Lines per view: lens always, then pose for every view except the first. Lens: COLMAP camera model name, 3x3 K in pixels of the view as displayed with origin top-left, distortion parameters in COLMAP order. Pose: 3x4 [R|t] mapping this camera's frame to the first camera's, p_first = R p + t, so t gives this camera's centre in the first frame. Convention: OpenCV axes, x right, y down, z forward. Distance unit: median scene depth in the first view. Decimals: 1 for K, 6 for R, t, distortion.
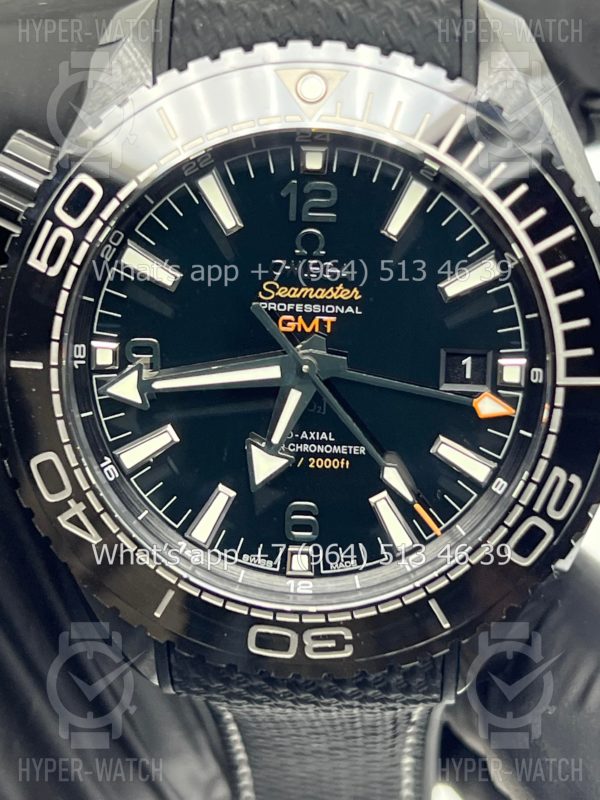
lens RADIAL K [[1848.5, 0, 306.1], [0, 1848.5, 374.9], [0, 0, 1]] dist [0.186019, 0.000000]
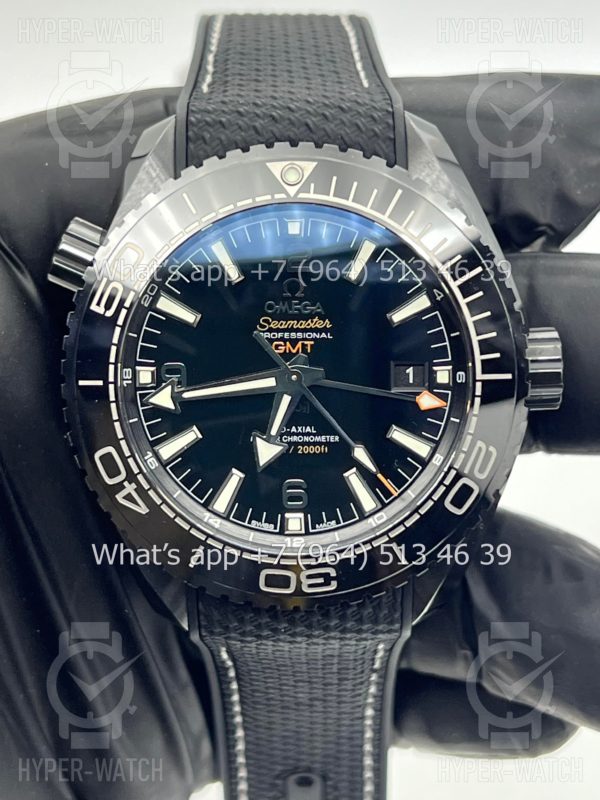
lens RADIAL K [[1848.5, 0, 300.1], [0, 1848.5, 391.9], [0, 0, 1]] dist [0.186019, 0.000000]
pose [[0.997336, -0.038414, 0.062015, -0.080833], [0.044149, 0.994600, -0.093925, 0.135098], [-0.058072, 0.096412, 0.993646, -0.362571]]
